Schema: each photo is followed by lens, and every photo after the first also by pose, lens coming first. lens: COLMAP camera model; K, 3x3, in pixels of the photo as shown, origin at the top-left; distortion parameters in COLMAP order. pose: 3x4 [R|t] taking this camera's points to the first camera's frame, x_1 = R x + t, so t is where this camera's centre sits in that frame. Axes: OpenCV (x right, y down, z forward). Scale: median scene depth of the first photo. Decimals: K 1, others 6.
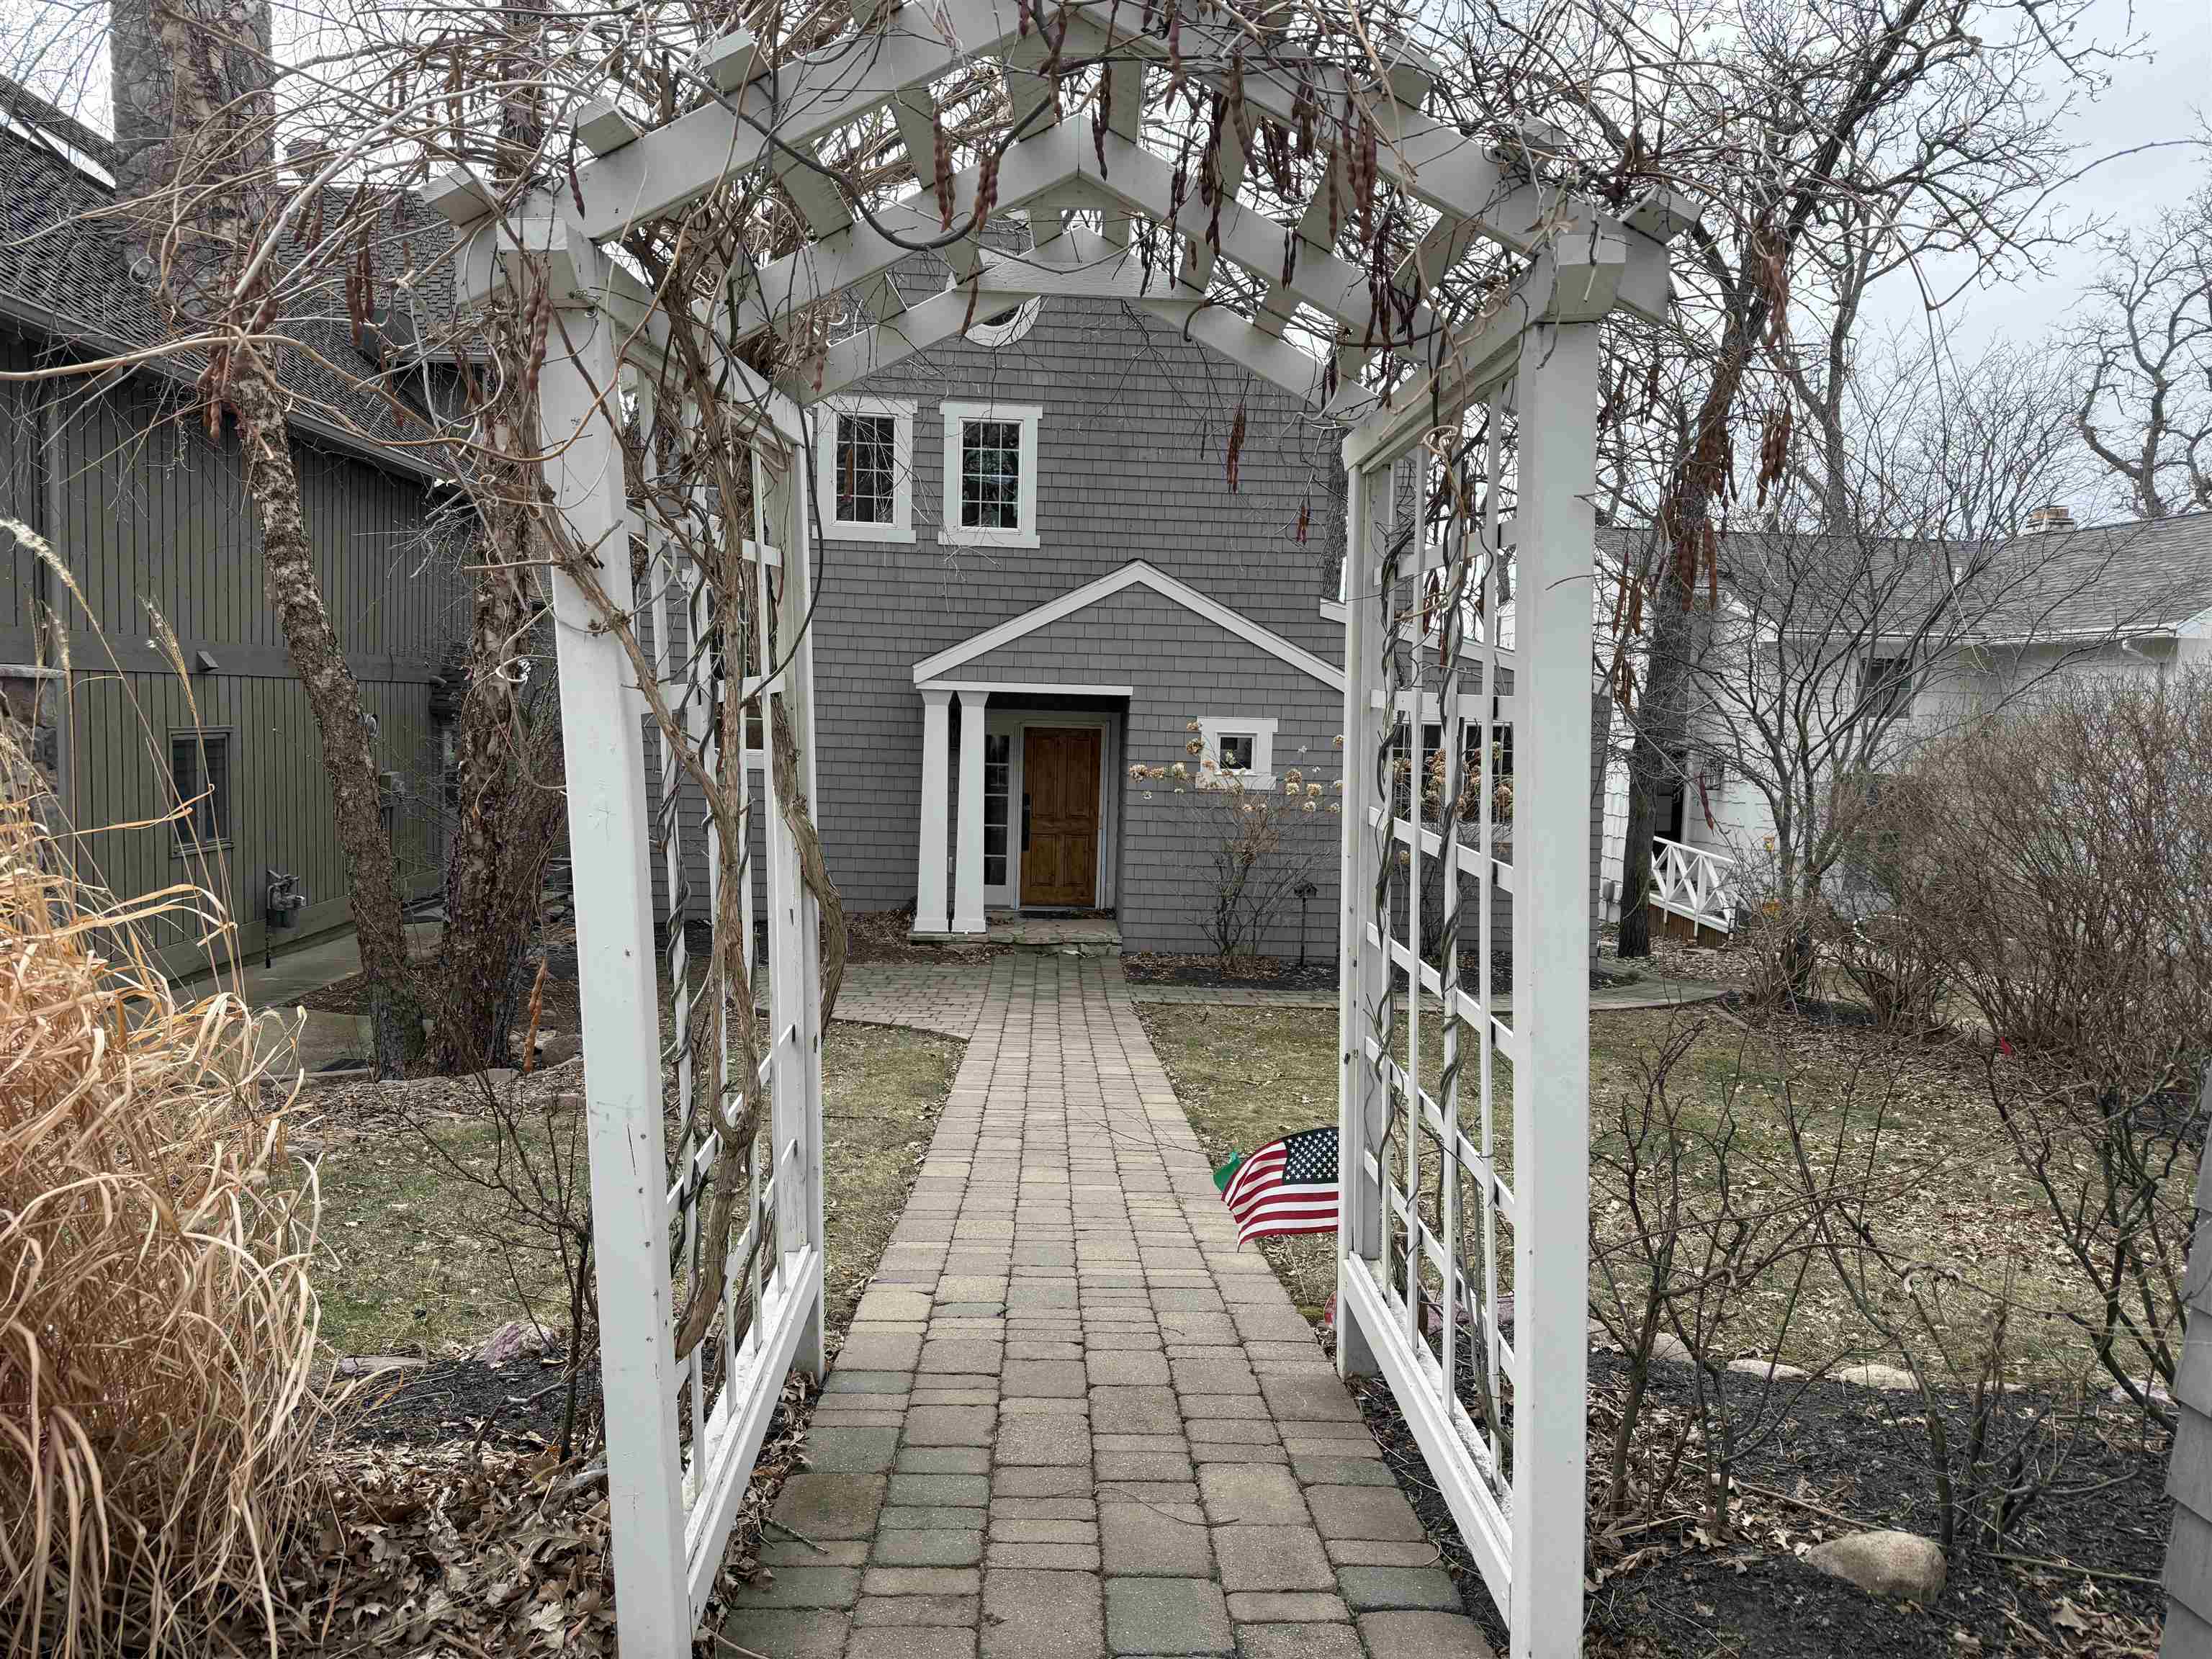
lens RADIAL K [[1561.7, 0, 1118.0], [0, 1561.7, 848.2], [0, 0, 1]] dist [0.009504, -0.020643]
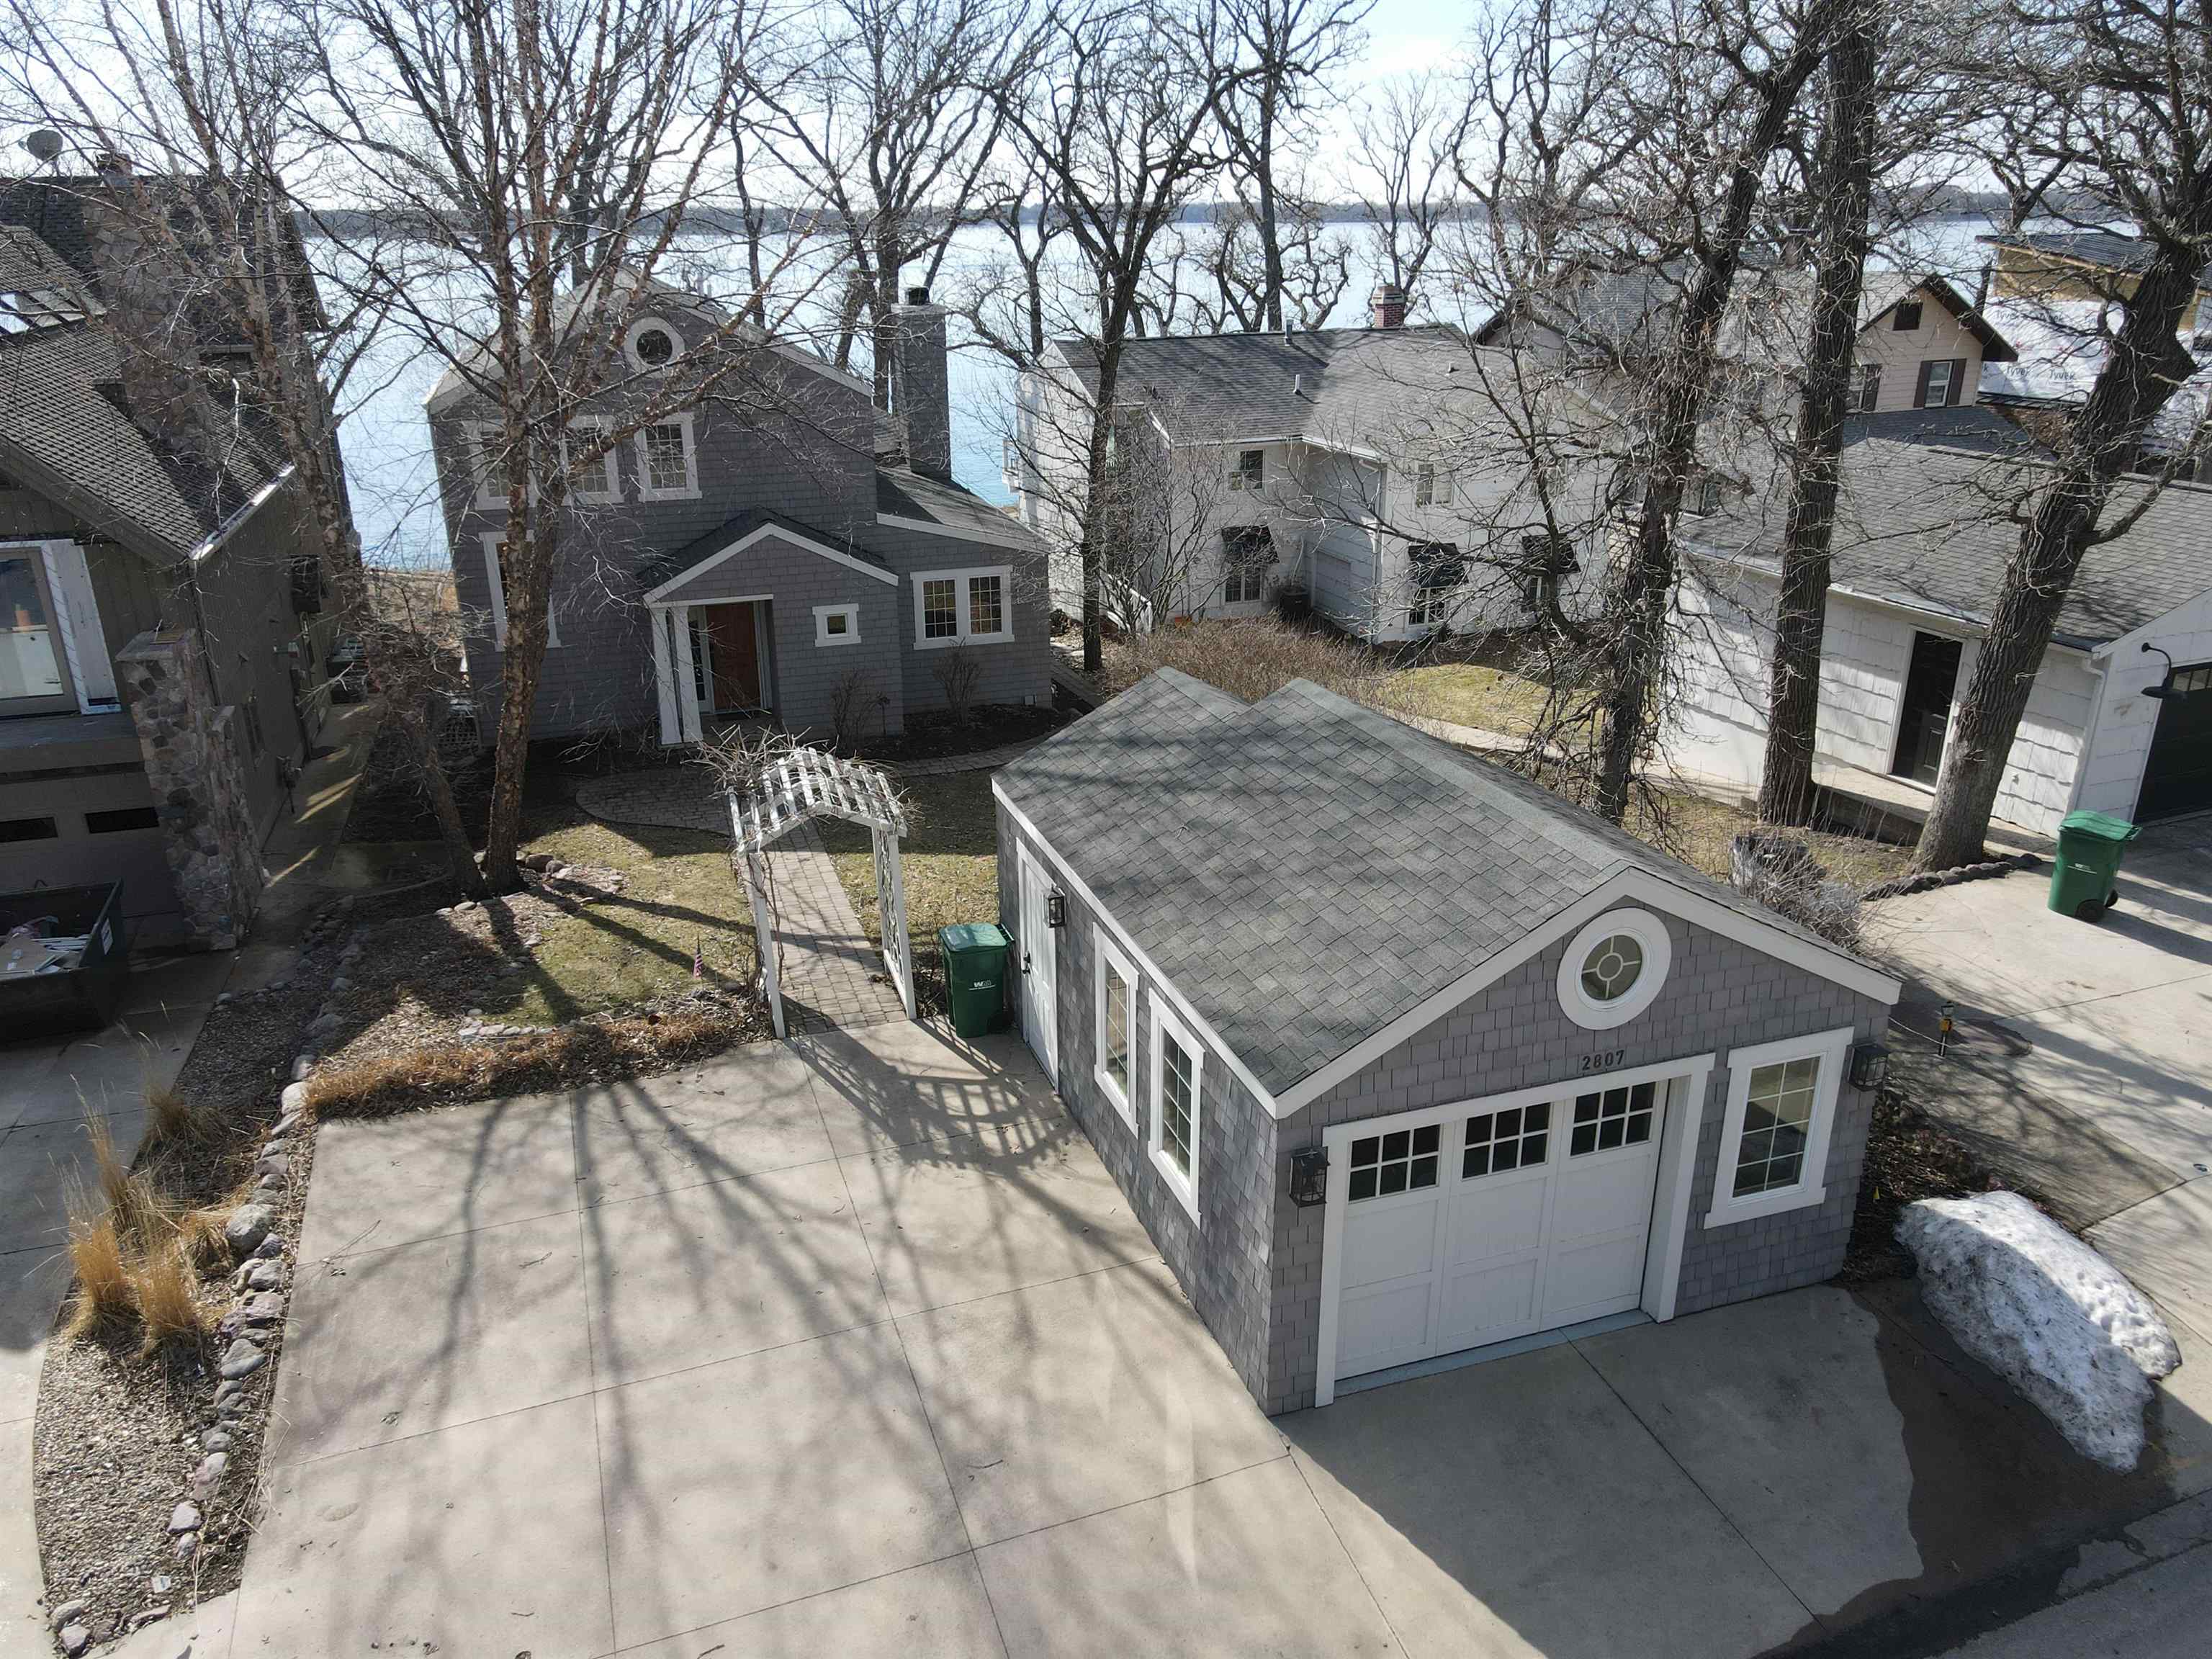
lens RADIAL K [[1594.4, 0, 1098.9], [0, 1594.4, 836.8], [0, 0, 1]] dist [0.003732, -0.002520]
pose [[0.969609, -0.124917, 0.210368, -0.046011], [0.061796, 0.956996, 0.283442, -0.318639], [-0.236728, -0.261828, 0.935631, -0.812992]]
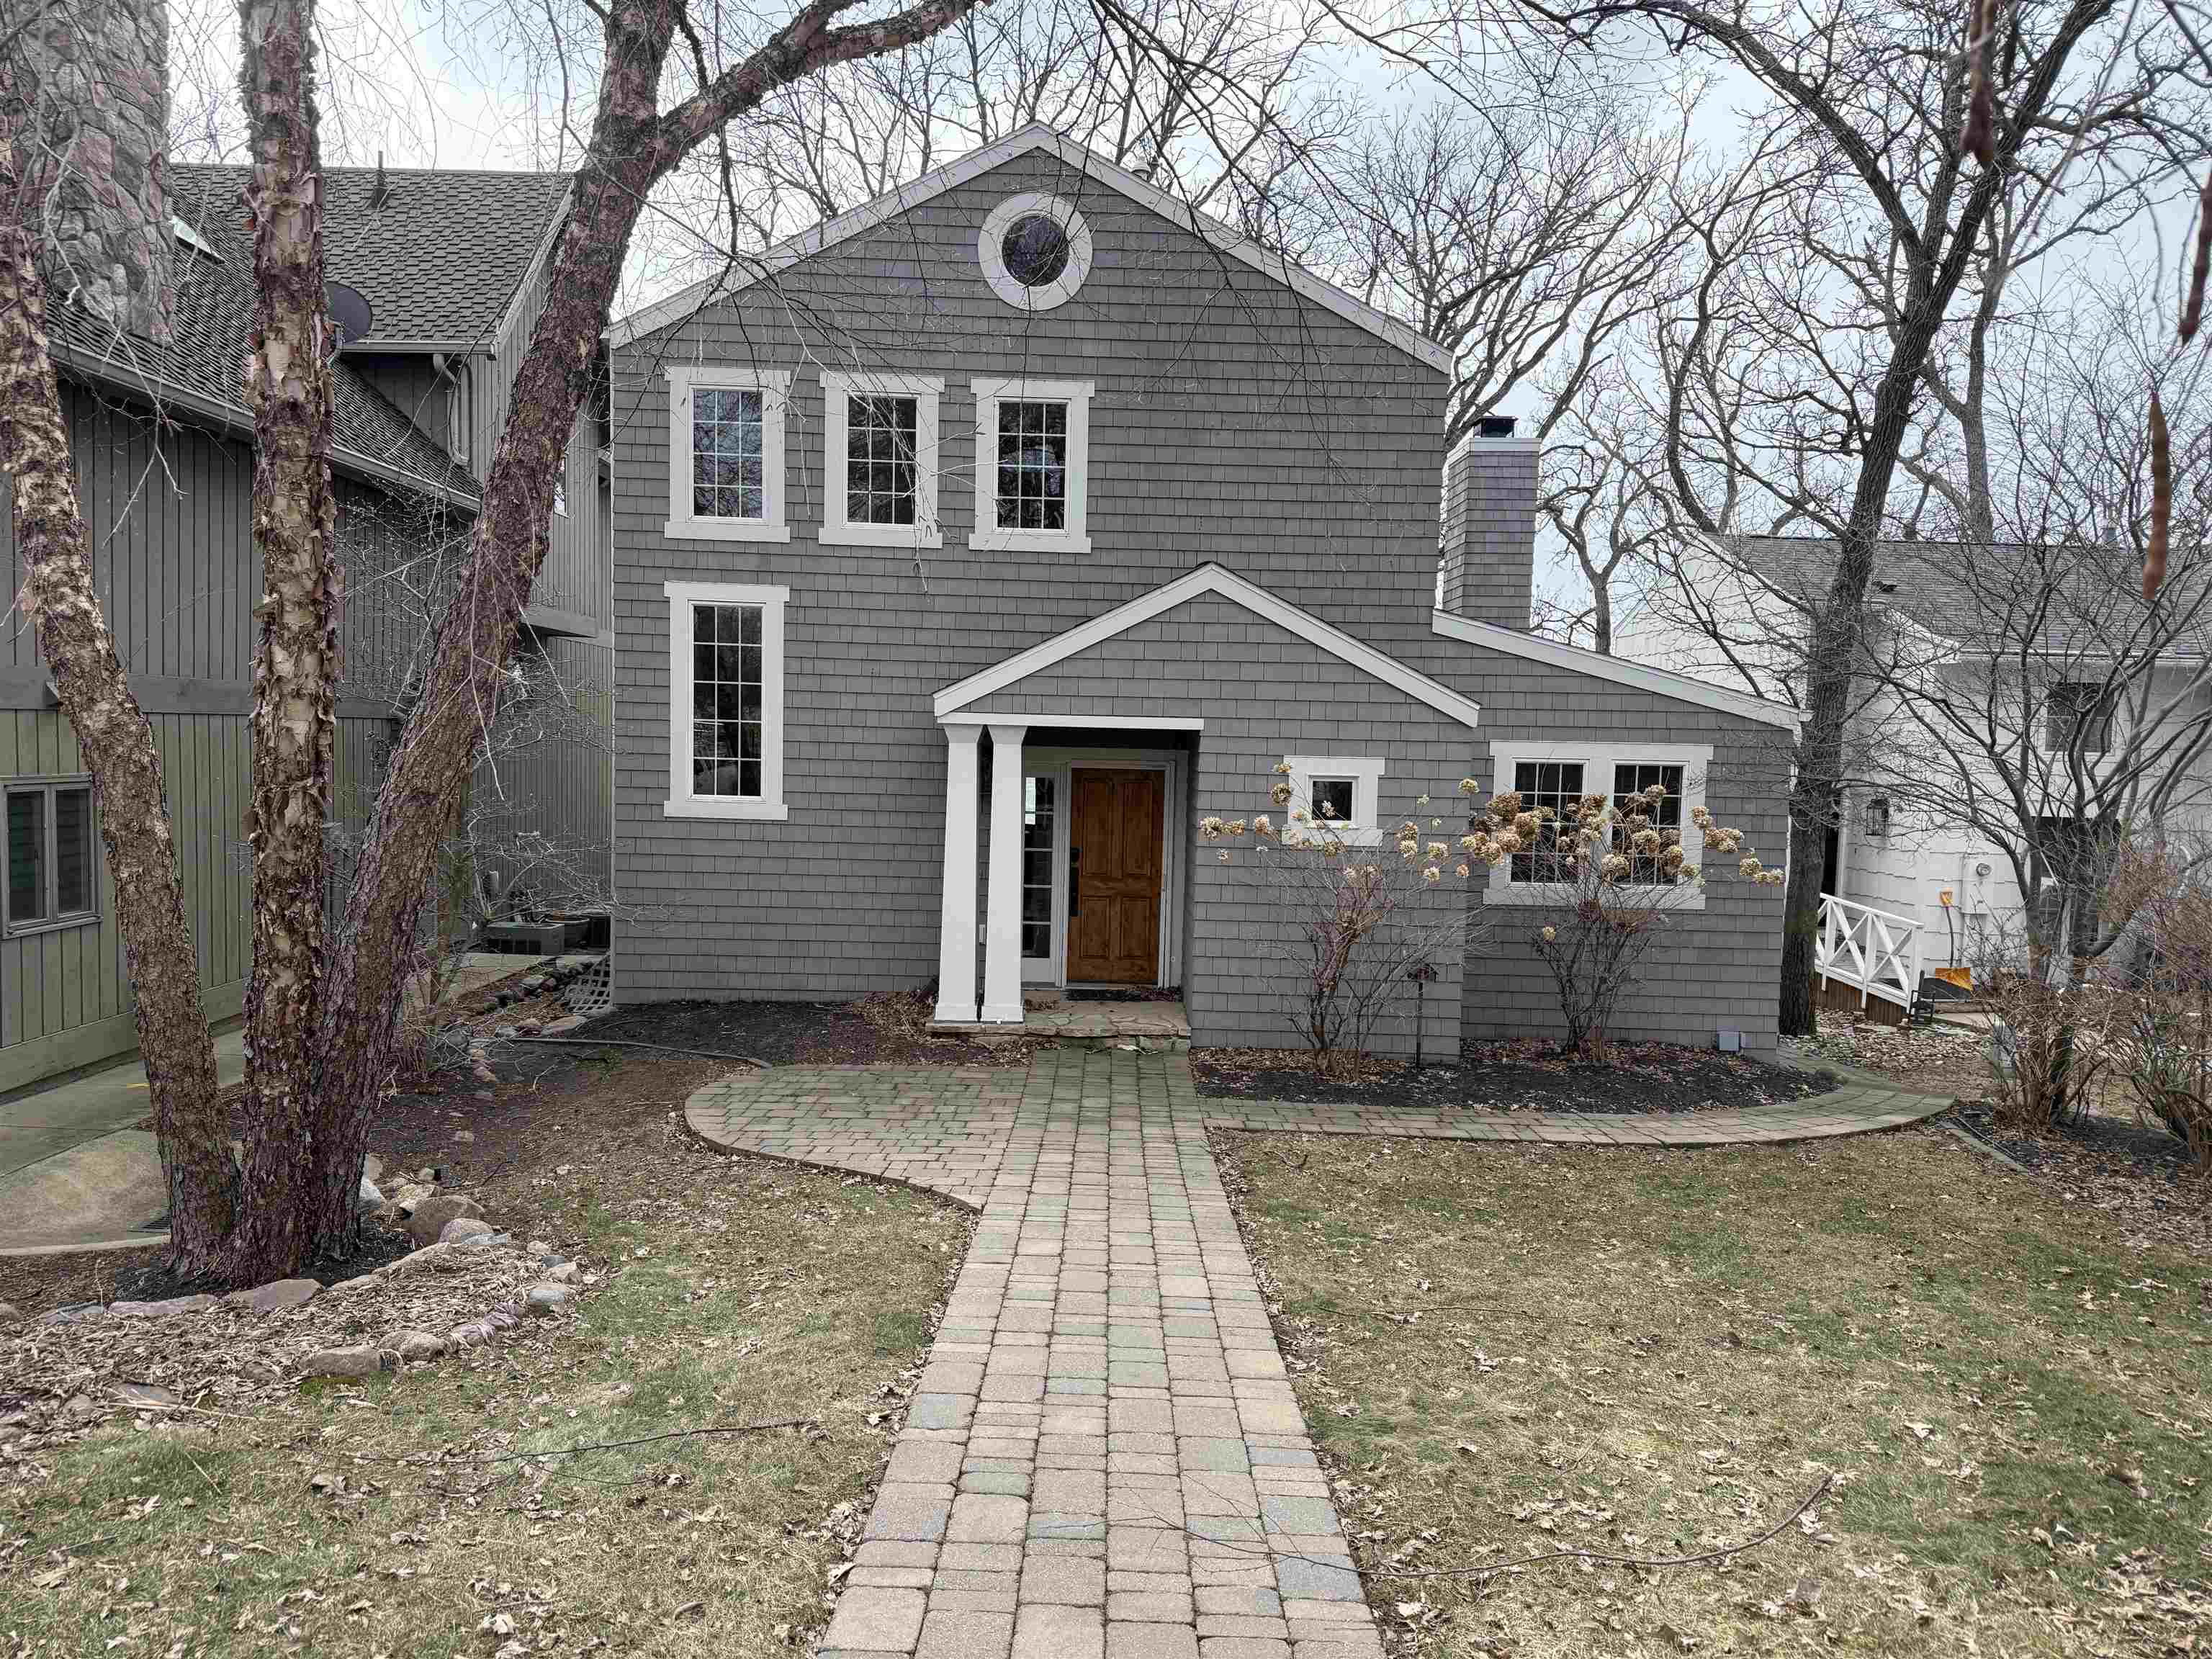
lens RADIAL K [[1561.7, 0, 1101.3], [0, 1561.7, 831.0], [0, 0, 1]] dist [0.009504, -0.020643]
pose [[0.998678, 0.000237, -0.051403, -0.002043], [-0.001721, 0.999583, -0.028828, -0.021772], [0.051374, 0.028878, 0.998262, 0.186972]]
